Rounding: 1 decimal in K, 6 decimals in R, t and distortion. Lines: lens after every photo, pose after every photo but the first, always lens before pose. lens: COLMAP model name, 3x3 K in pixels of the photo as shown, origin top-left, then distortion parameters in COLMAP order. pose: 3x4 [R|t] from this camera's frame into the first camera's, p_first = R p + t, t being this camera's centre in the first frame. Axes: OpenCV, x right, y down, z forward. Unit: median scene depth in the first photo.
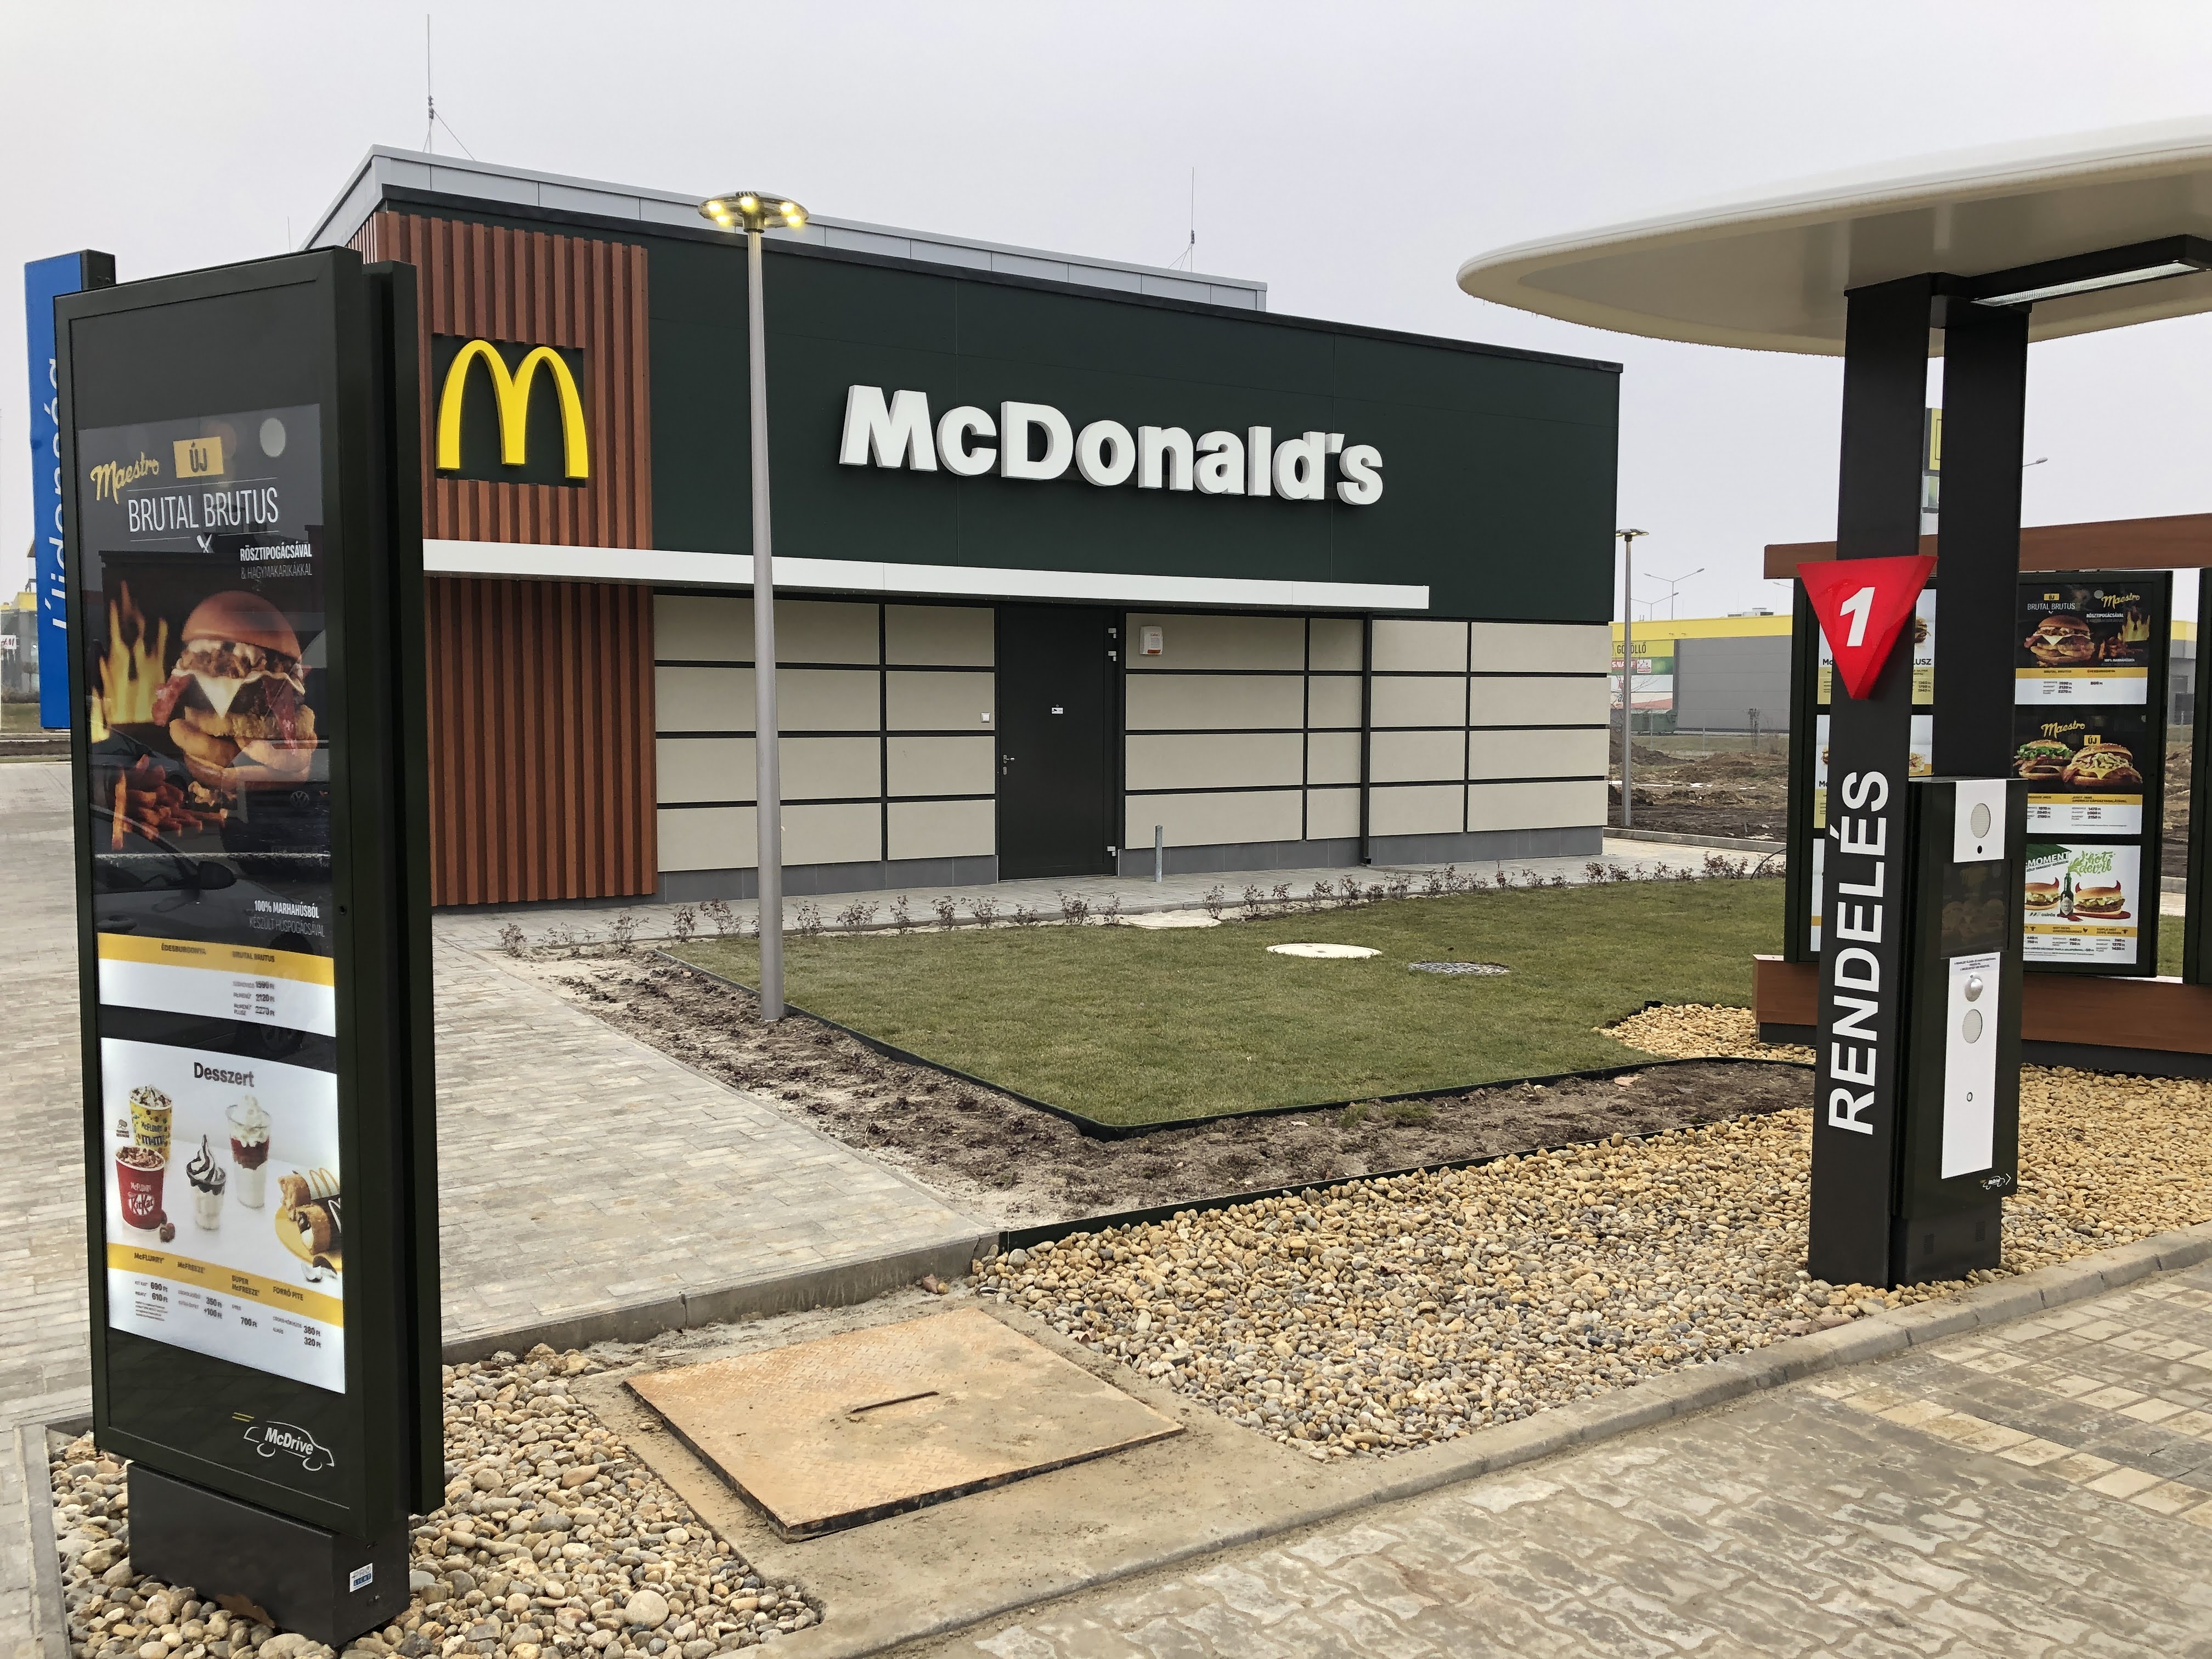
lens RADIAL K [[1836.9, 0, 1056.1], [0, 1836.9, 816.5], [0, 0, 1]] dist [0.060539, -0.038491]
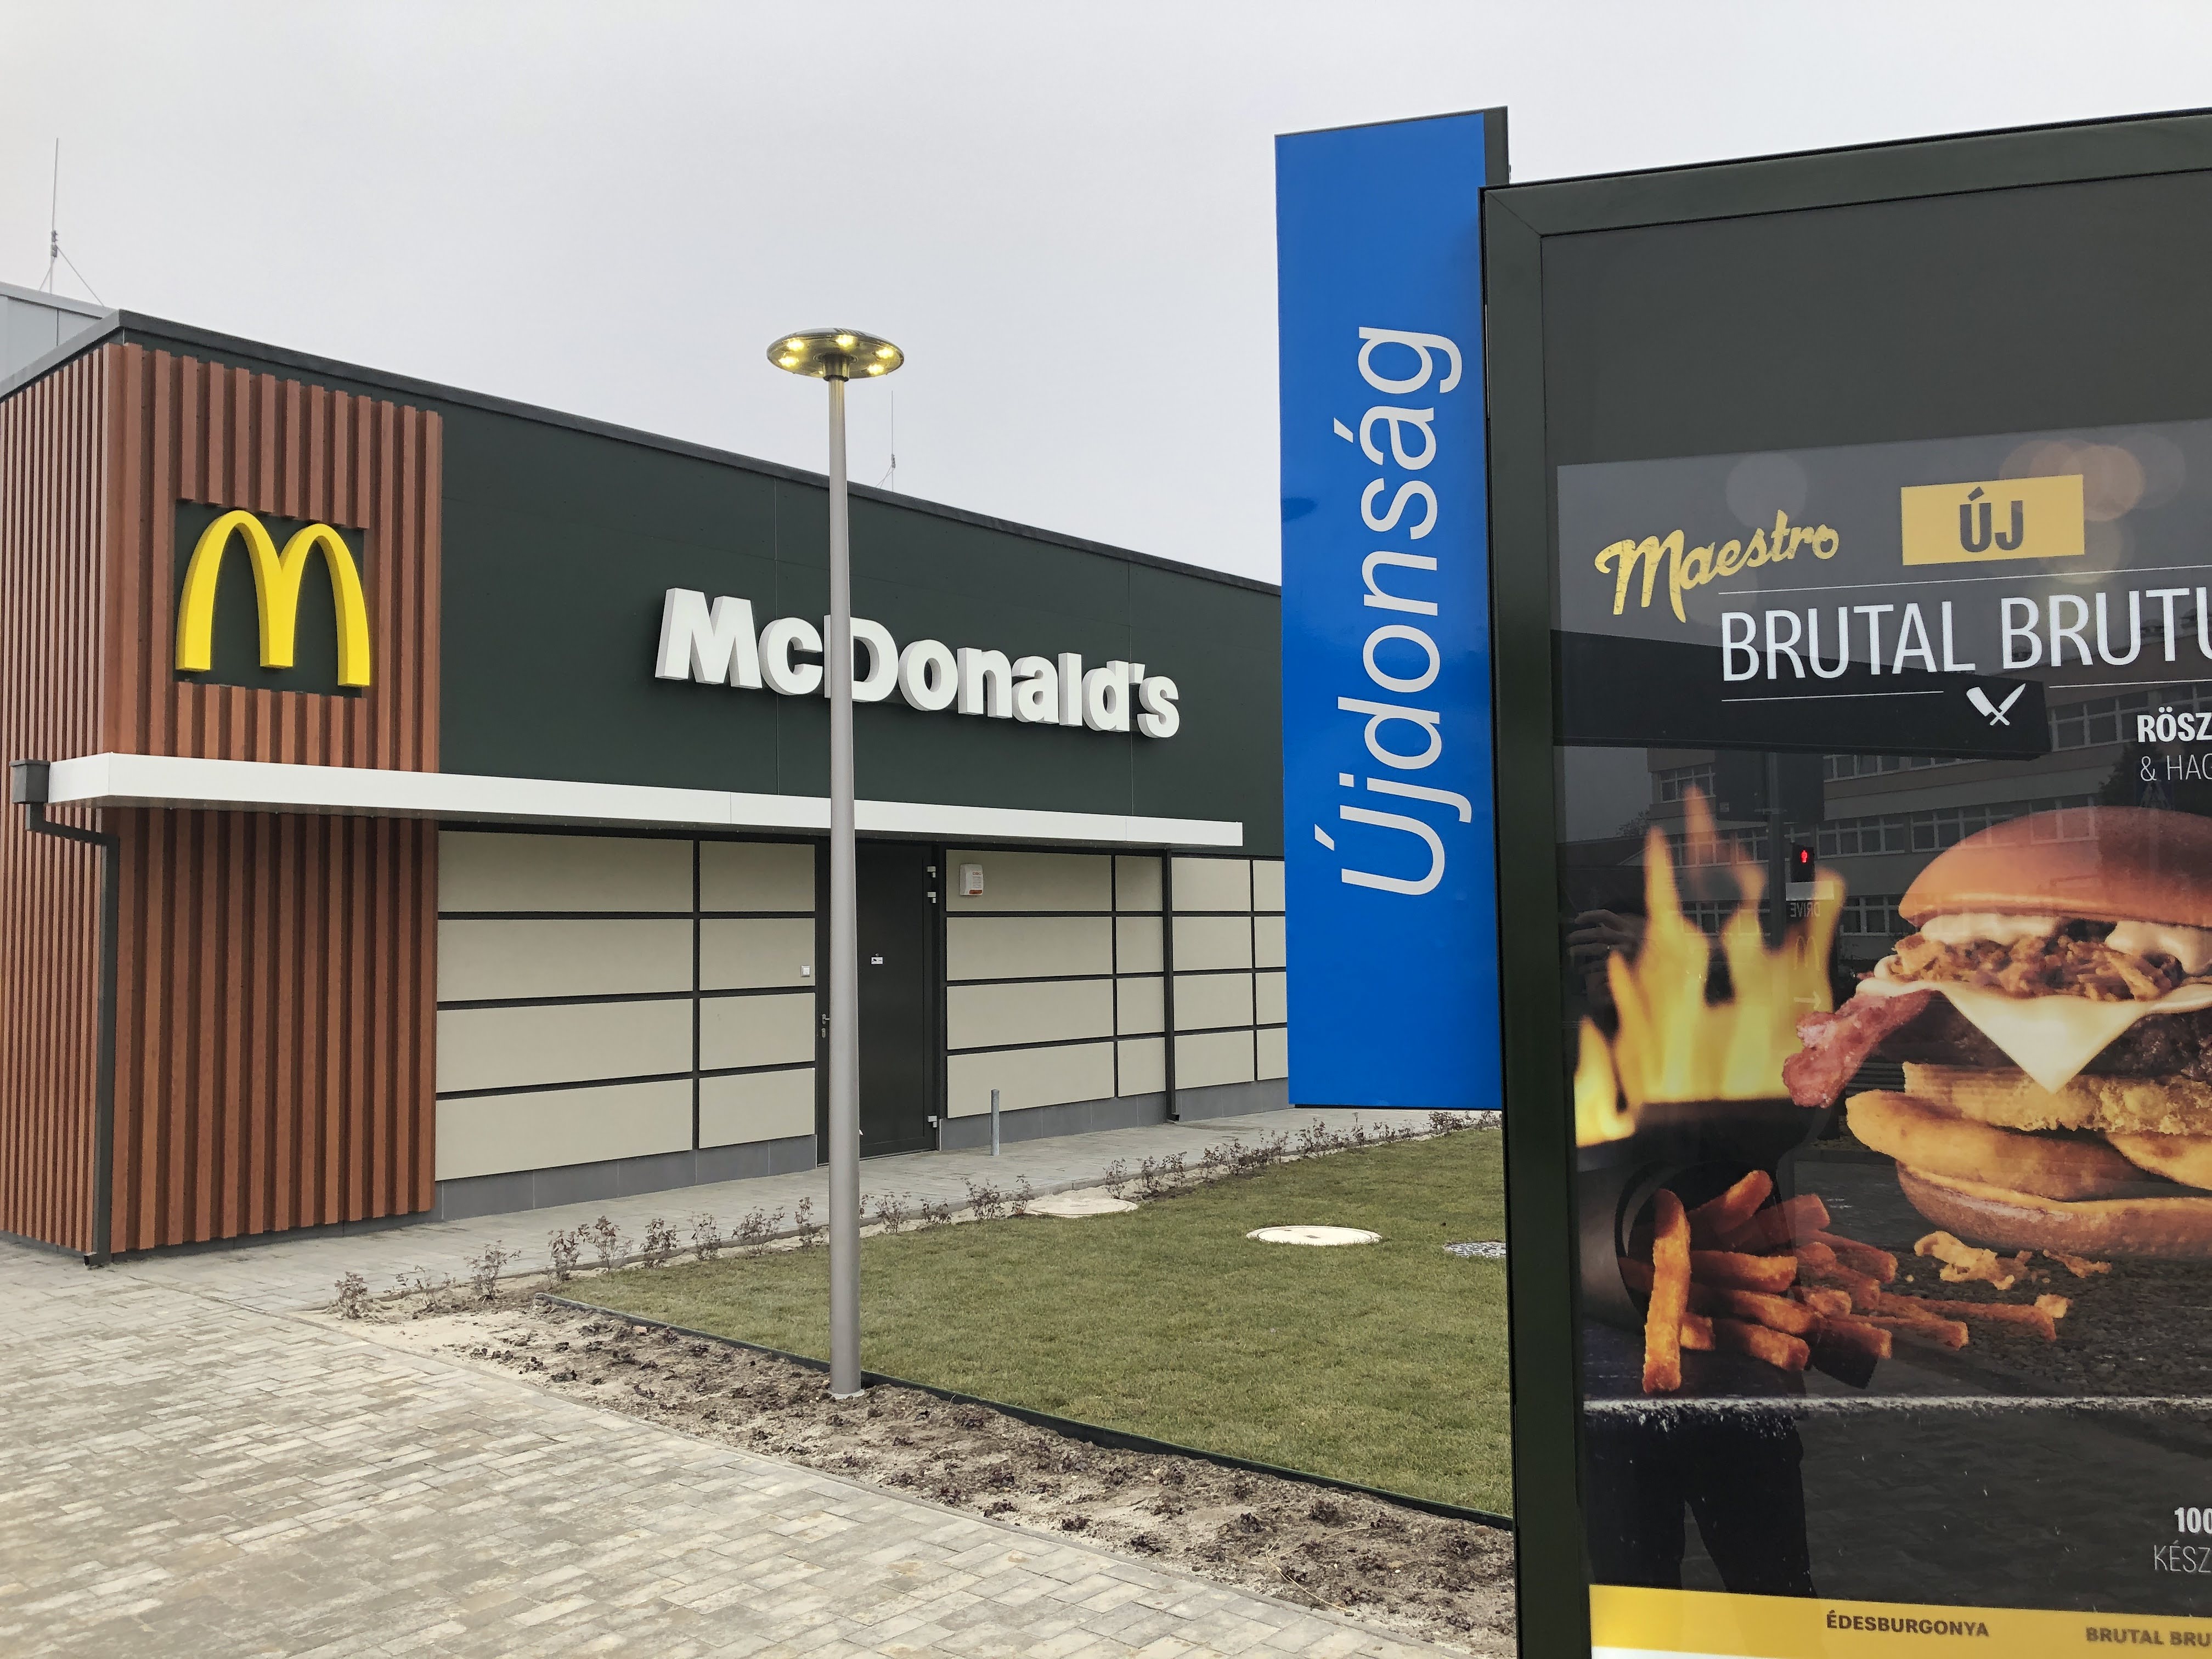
lens RADIAL K [[1836.9, 0, 1108.2], [0, 1836.9, 817.3], [0, 0, 1]] dist [0.060539, -0.038491]
pose [[0.951785, 0.002307, 0.306756, -0.174808], [0.037037, 0.991792, -0.122377, -0.015553], [-0.304521, 0.127838, 0.943888, 0.138662]]
